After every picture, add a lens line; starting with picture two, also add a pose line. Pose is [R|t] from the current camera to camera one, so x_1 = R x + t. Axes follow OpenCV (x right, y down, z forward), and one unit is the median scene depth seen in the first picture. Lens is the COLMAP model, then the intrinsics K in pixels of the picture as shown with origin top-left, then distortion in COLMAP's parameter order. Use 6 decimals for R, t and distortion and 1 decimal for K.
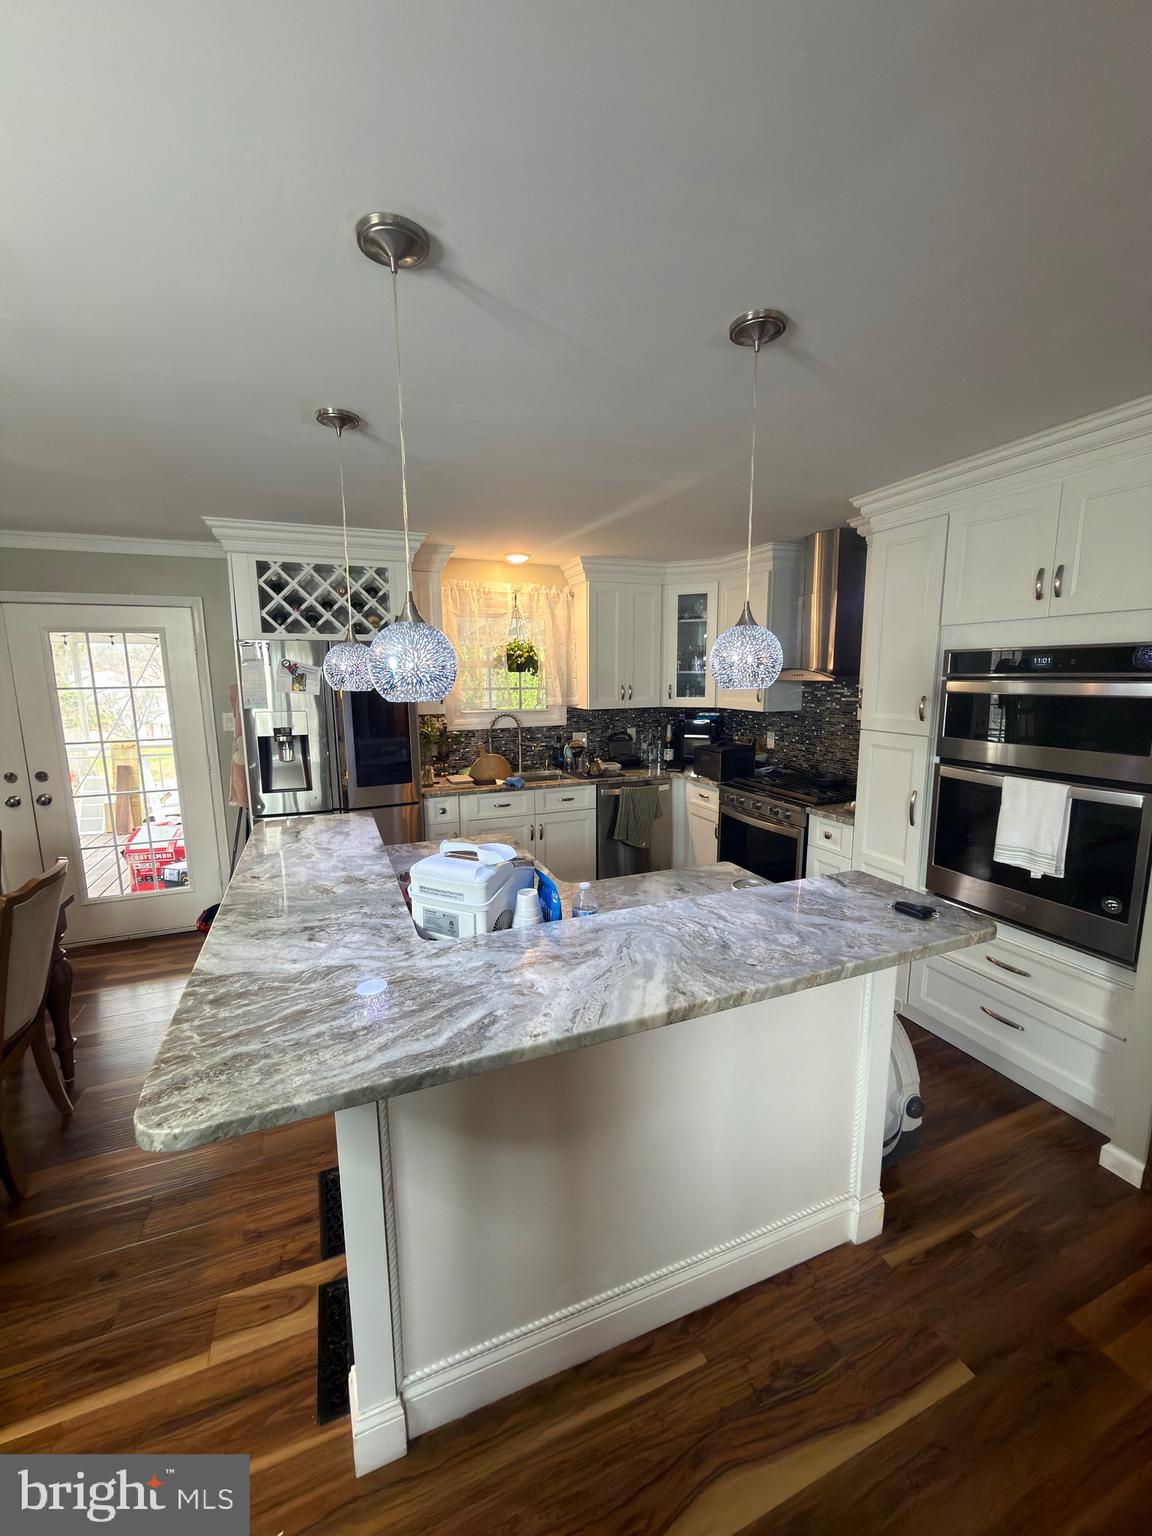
lens RADIAL K [[608.8, 0, 572.2], [0, 608.8, 770.2], [0, 0, 1]] dist [0.000839, -0.000134]
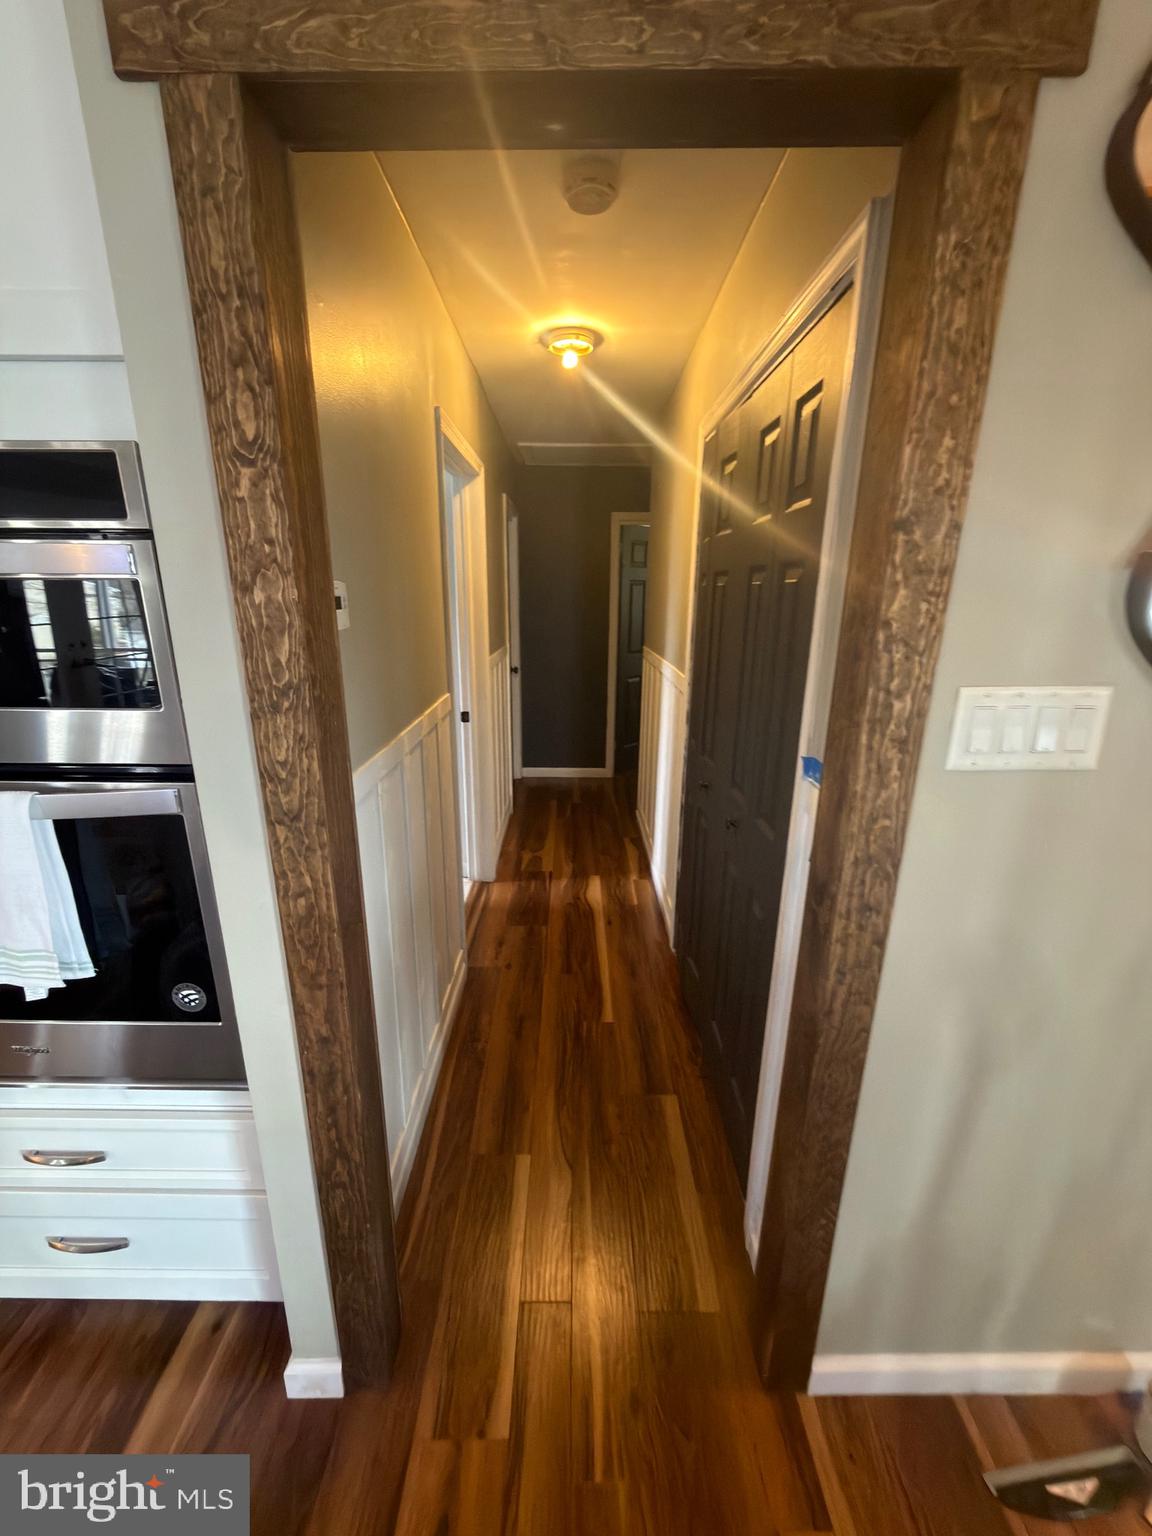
lens RADIAL K [[608.8, 0, 570.6], [0, 608.8, 765.6], [0, 0, 1]] dist [0.000839, -0.000134]
pose [[0.390388, -0.249584, 0.886174, 0.570835], [0.140774, 0.967416, 0.210450, -0.030942], [-0.909824, 0.042594, 0.412803, 0.456254]]
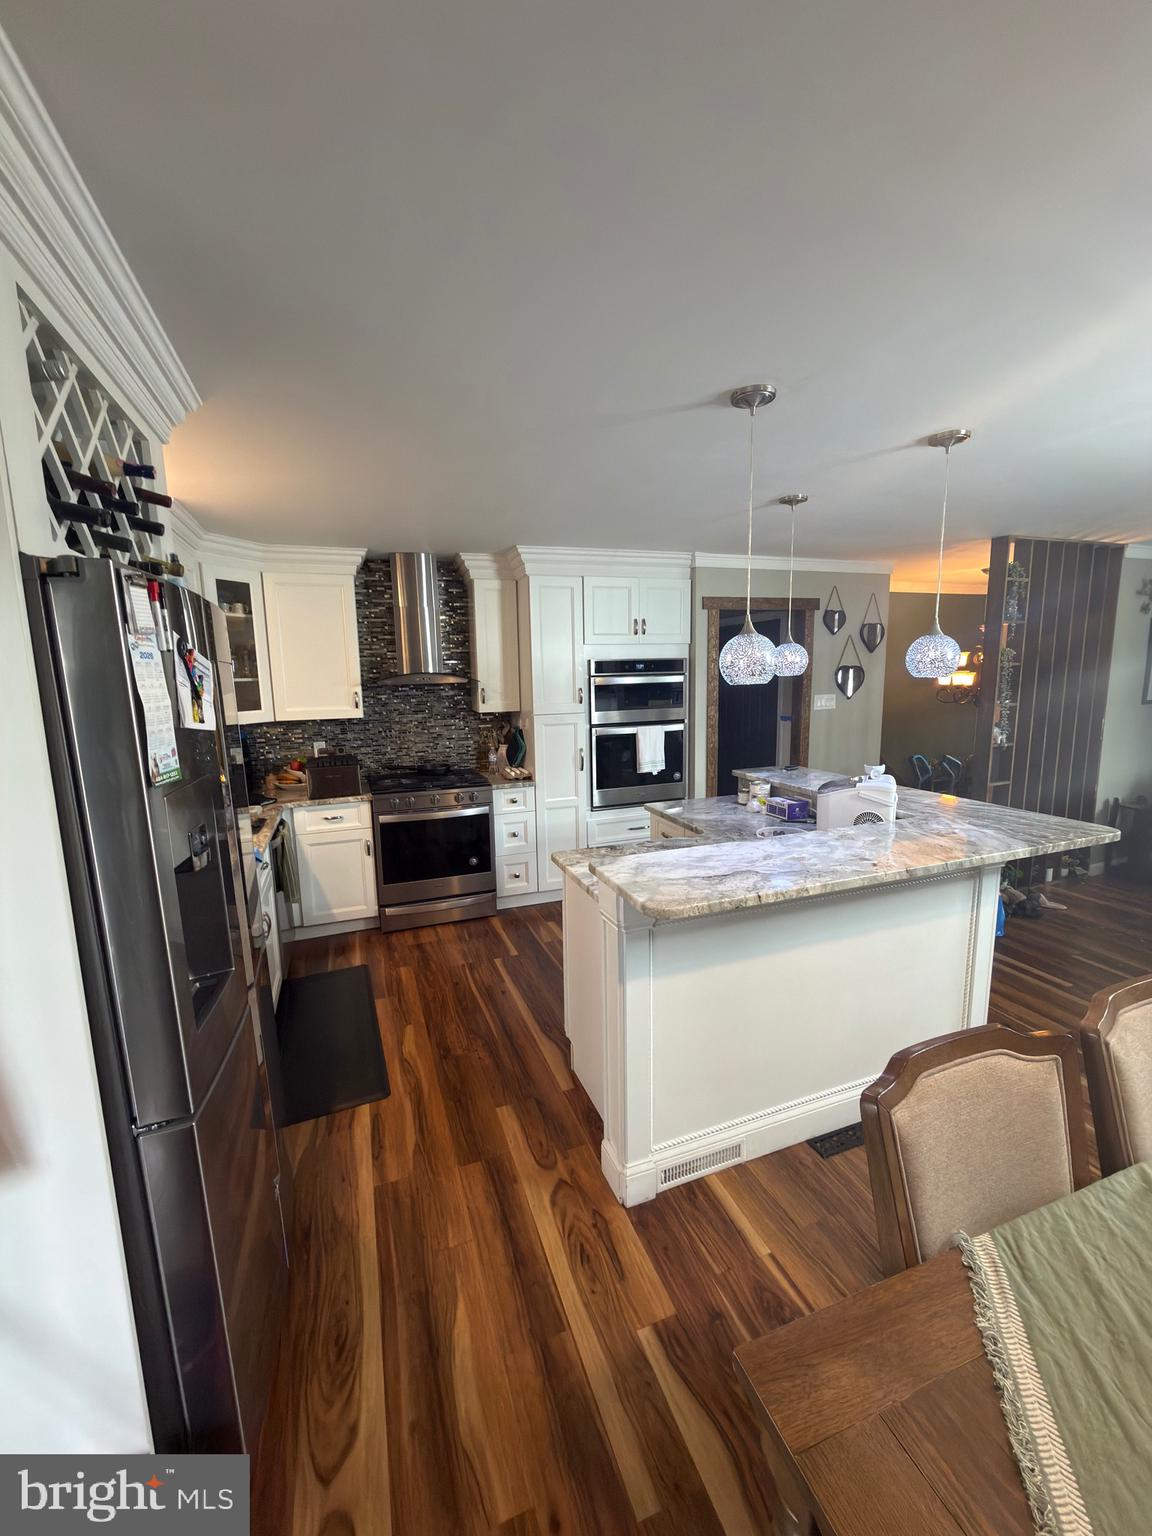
lens RADIAL K [[608.8, 0, 576.4], [0, 608.8, 769.7], [0, 0, 1]] dist [0.000839, -0.000134]
pose [[0.034943, -0.150674, 0.987966, -1.246416], [0.181269, 0.973128, 0.142000, -0.172460], [-0.982813, 0.174126, 0.061317, 1.154838]]
